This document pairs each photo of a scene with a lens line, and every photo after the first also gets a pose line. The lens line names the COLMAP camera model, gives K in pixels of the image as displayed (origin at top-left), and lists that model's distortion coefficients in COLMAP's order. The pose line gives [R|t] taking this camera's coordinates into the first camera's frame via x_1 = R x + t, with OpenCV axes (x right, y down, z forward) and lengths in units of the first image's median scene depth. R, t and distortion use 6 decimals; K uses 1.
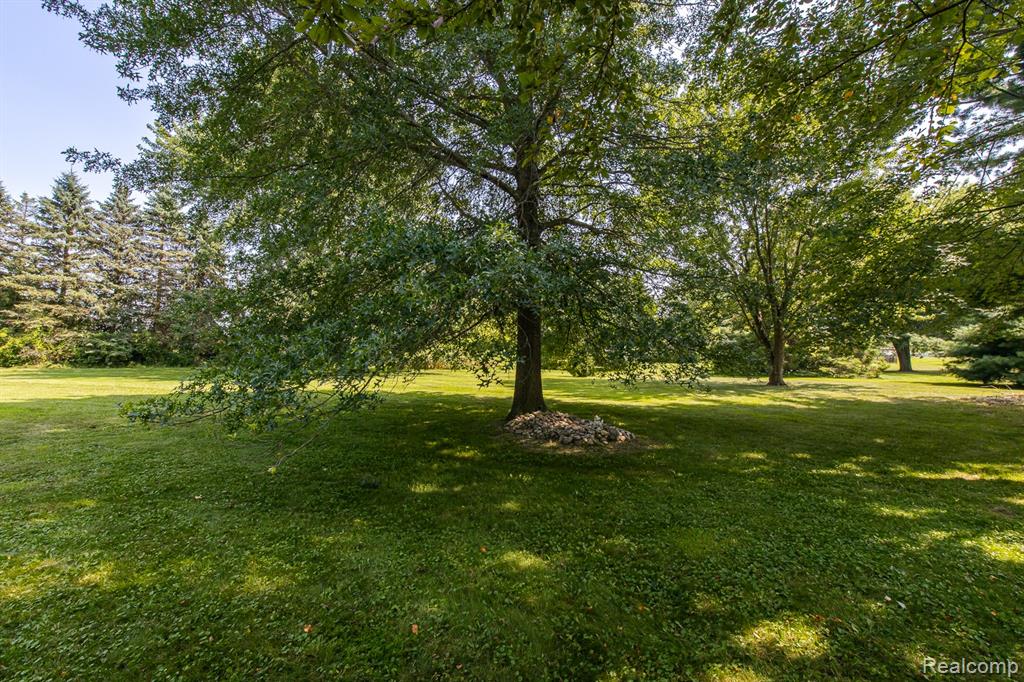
lens RADIAL K [[436.3, 0, 513.7], [0, 436.3, 341.9], [0, 0, 1]] dist [-0.005034, -0.000403]
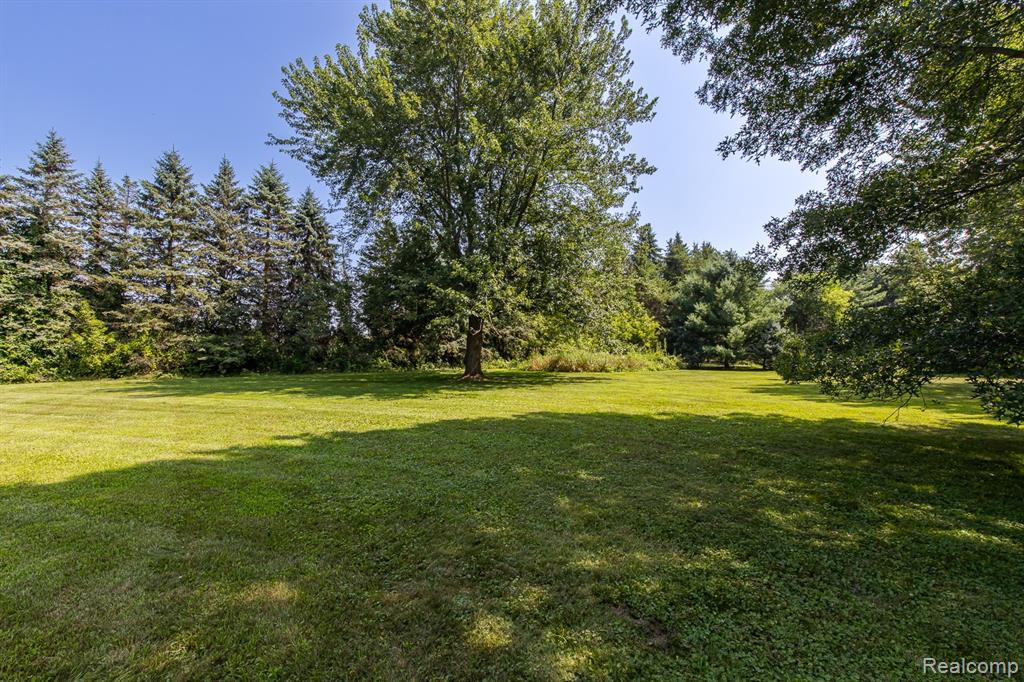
lens RADIAL K [[436.3, 0, 510.2], [0, 436.3, 341.5], [0, 0, 1]] dist [-0.005034, -0.000403]
pose [[0.996704, -0.022901, -0.077829, -0.305467], [0.022889, 0.999737, -0.001041, 0.004392], [0.077833, -0.000744, 0.996966, 0.195692]]
